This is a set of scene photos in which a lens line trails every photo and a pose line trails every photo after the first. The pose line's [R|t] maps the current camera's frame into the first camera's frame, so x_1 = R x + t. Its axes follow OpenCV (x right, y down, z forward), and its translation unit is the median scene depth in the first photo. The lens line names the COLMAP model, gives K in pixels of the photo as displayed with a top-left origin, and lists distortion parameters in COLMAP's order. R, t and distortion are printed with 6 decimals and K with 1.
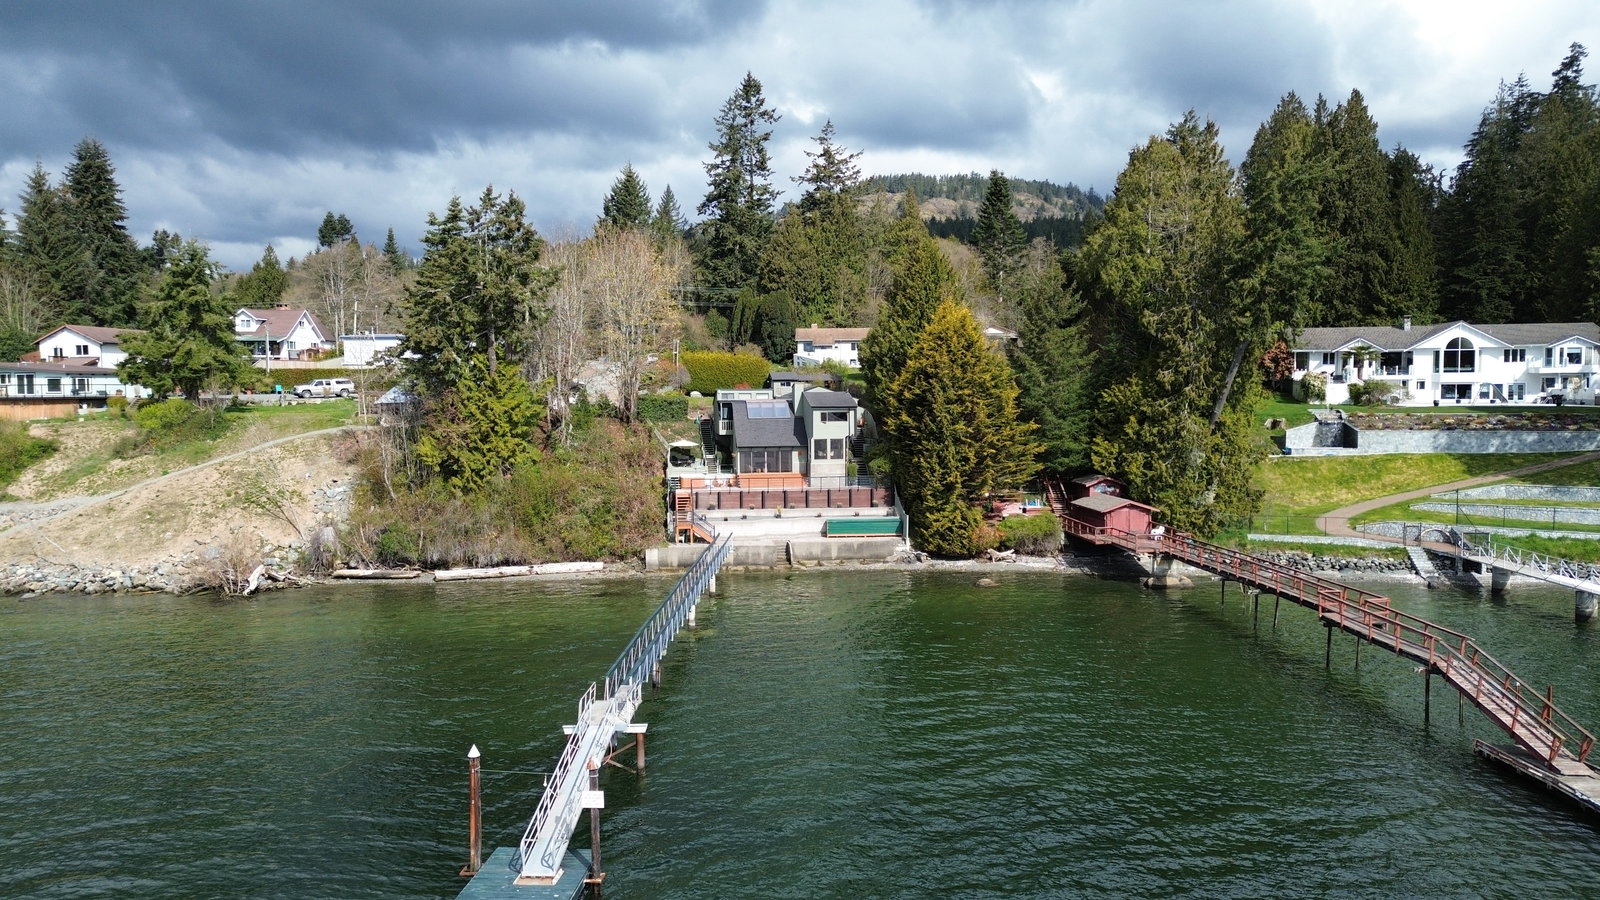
lens RADIAL K [[1121.6, 0, 800.0], [0, 1121.6, 450.0], [0, 0, 1]] dist [0.090397, -0.097381]
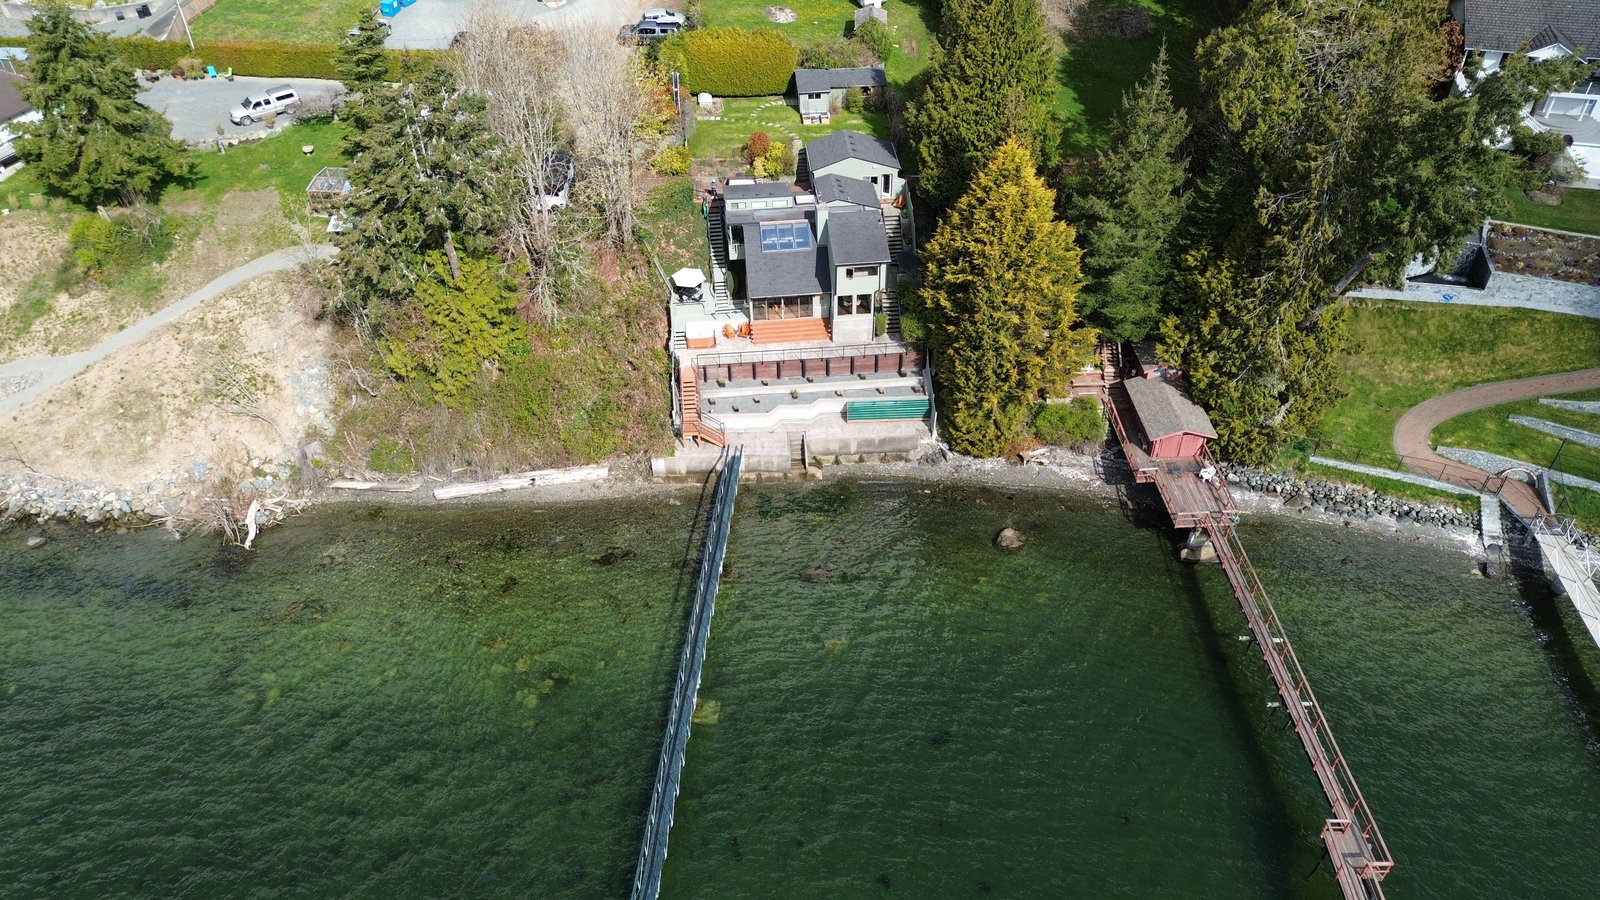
lens RADIAL K [[1121.6, 0, 800.0], [0, 1121.6, 450.0], [0, 0, 1]] dist [0.090397, -0.097381]
pose [[0.998670, 0.031165, -0.041061, 0.024294], [-0.000492, 0.802269, 0.596962, -0.460654], [0.051546, -0.596148, 0.801218, 0.250088]]
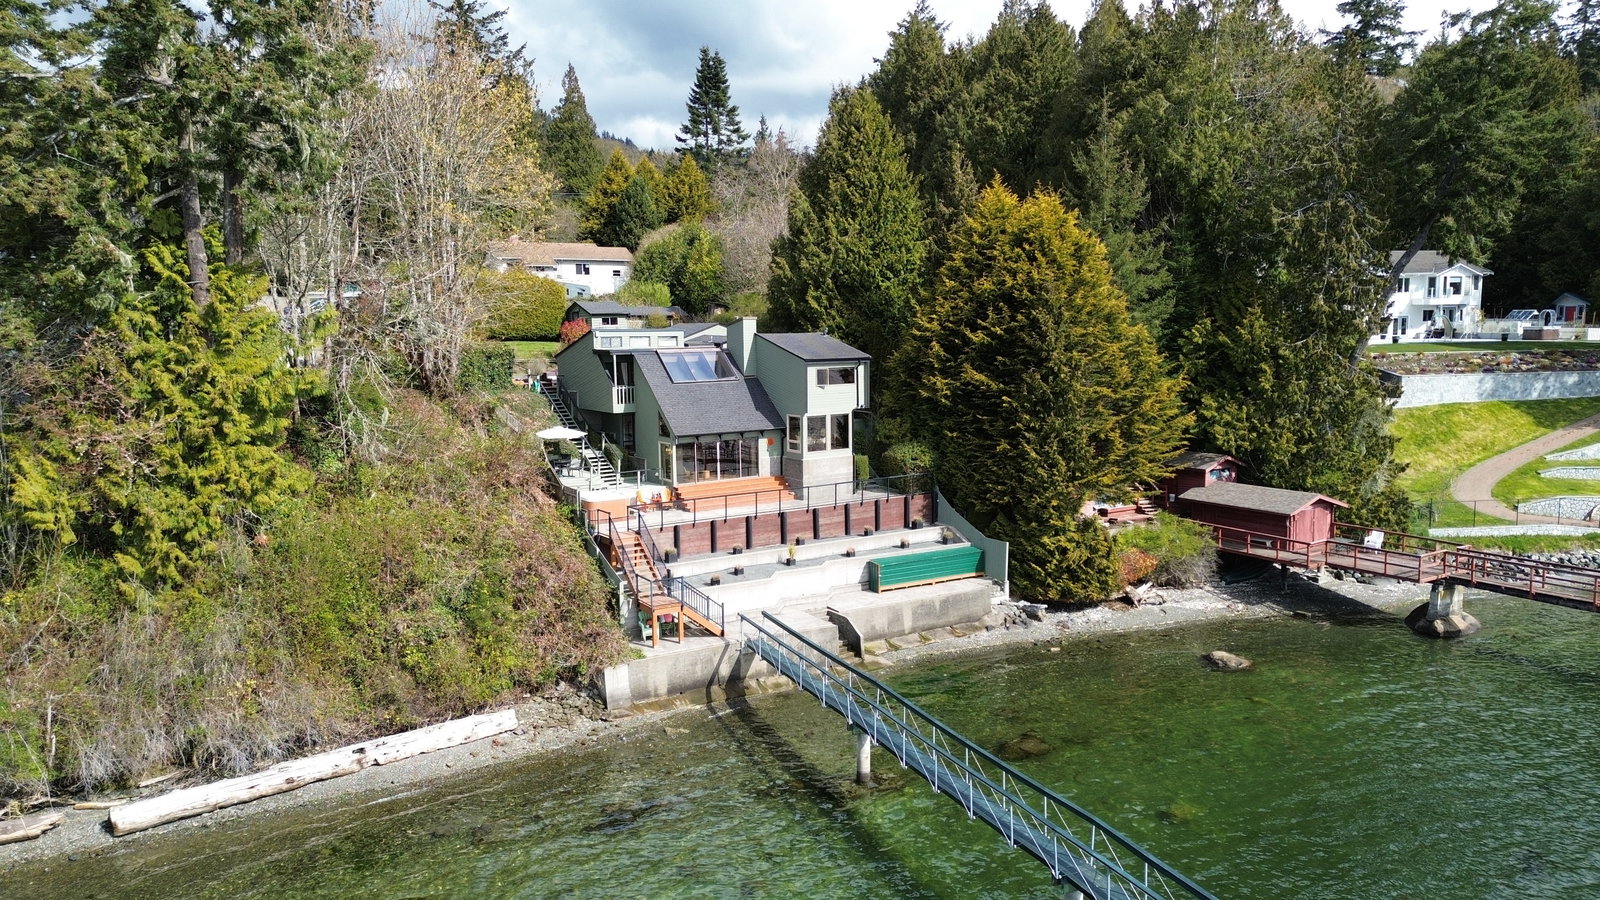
lens RADIAL K [[1121.6, 0, 800.0], [0, 1121.6, 450.0], [0, 0, 1]] dist [0.090397, -0.097381]
pose [[0.903160, -0.053325, 0.425979, -0.251663], [0.030577, 0.997726, 0.060070, -0.028961], [-0.428213, -0.041228, 0.902737, 0.517698]]
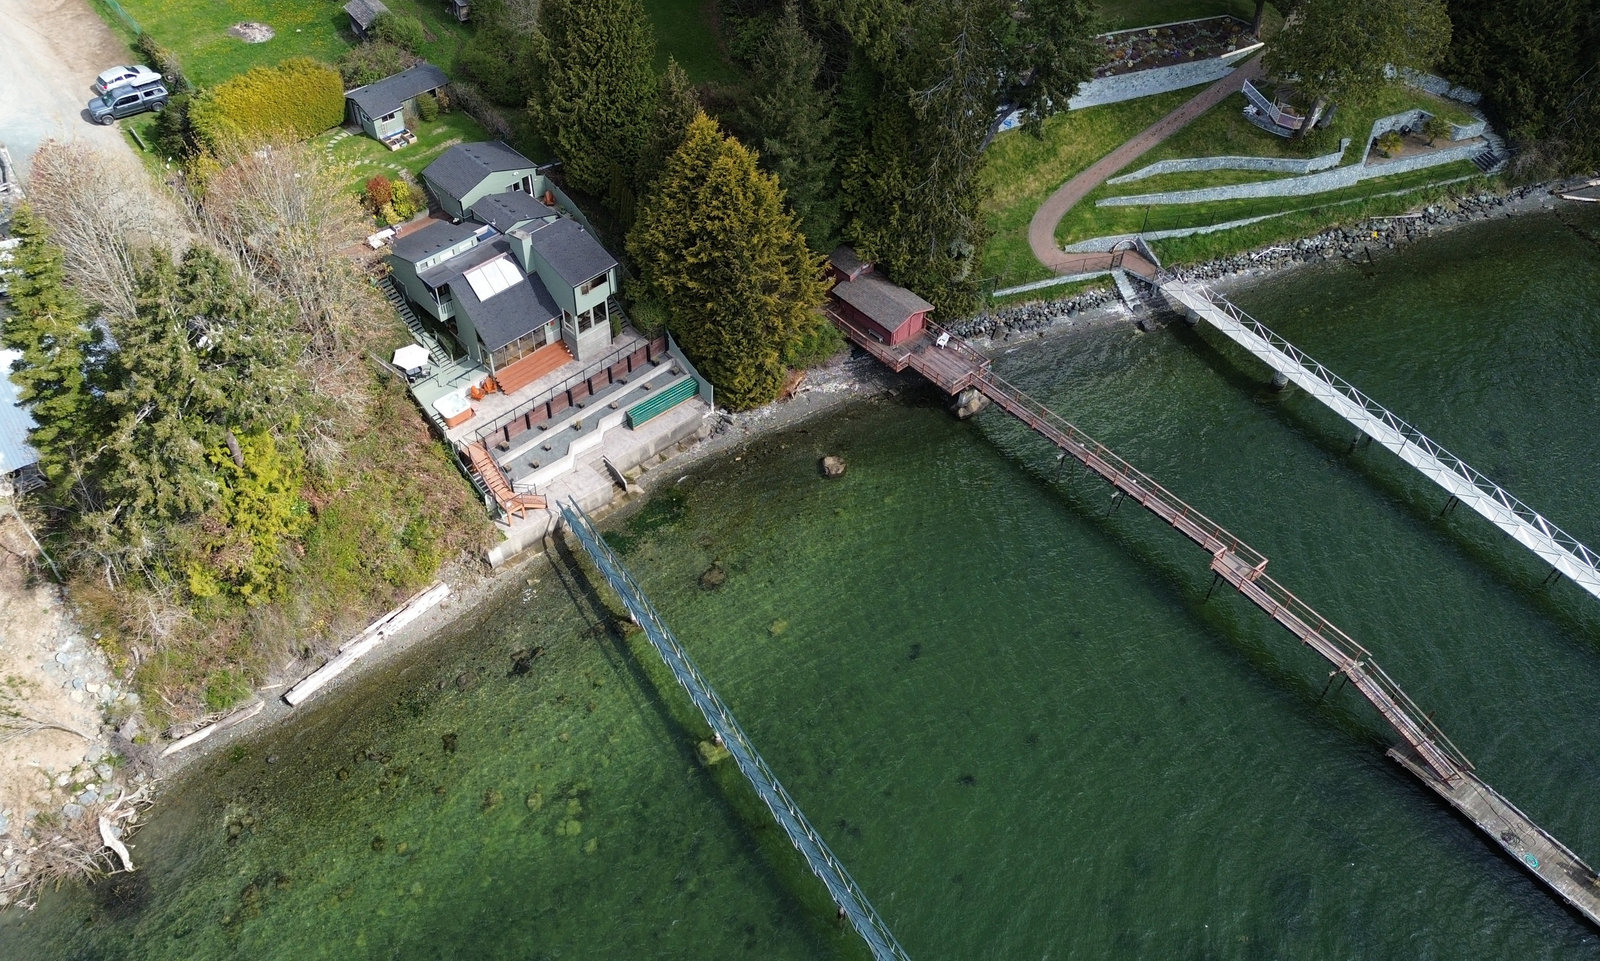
lens RADIAL K [[1281.5, 0, 729.4], [0, 1281.5, 441.3], [0, 0, 1]] dist [0.121024, -0.178128]
pose [[0.830475, -0.389771, 0.397982, -0.334321], [0.034888, 0.749428, 0.661166, -0.611229], [-0.555963, -0.535197, 0.635980, 0.292223]]
